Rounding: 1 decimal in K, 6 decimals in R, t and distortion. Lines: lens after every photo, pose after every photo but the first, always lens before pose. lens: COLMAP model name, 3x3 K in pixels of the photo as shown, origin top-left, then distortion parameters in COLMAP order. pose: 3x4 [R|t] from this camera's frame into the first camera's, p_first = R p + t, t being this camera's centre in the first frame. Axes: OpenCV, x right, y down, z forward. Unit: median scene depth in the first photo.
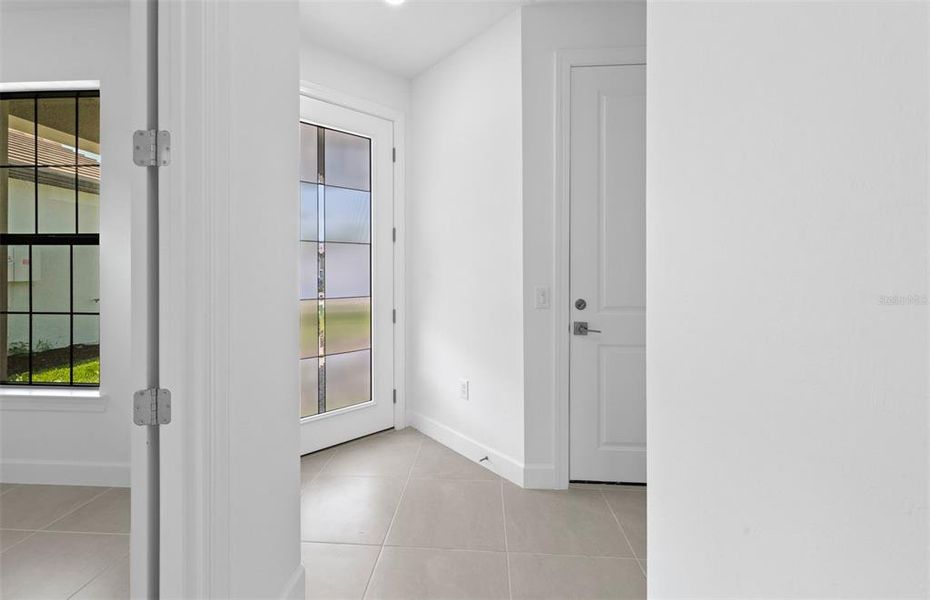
lens RADIAL K [[362.3, 0, 459.6], [0, 362.3, 271.4], [0, 0, 1]] dist [-0.000854, -0.000298]
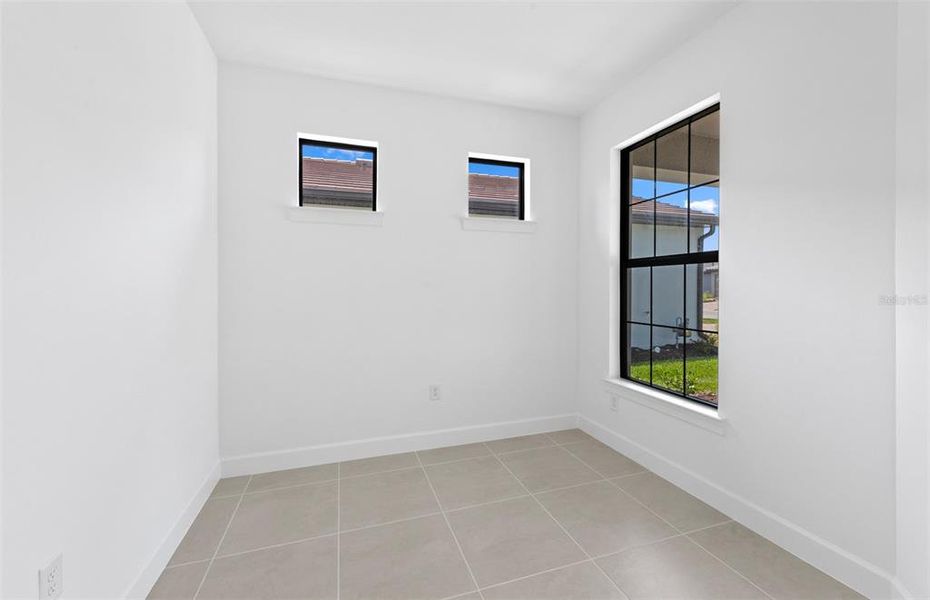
lens RADIAL K [[362.3, 0, 466.8], [0, 362.3, 292.8], [0, 0, 1]] dist [-0.000854, -0.000298]
pose [[0.368778, 0.013544, -0.929419, -0.314779], [-0.004841, 0.999908, 0.012650, -0.000152], [0.929505, -0.000166, 0.368810, 0.012255]]
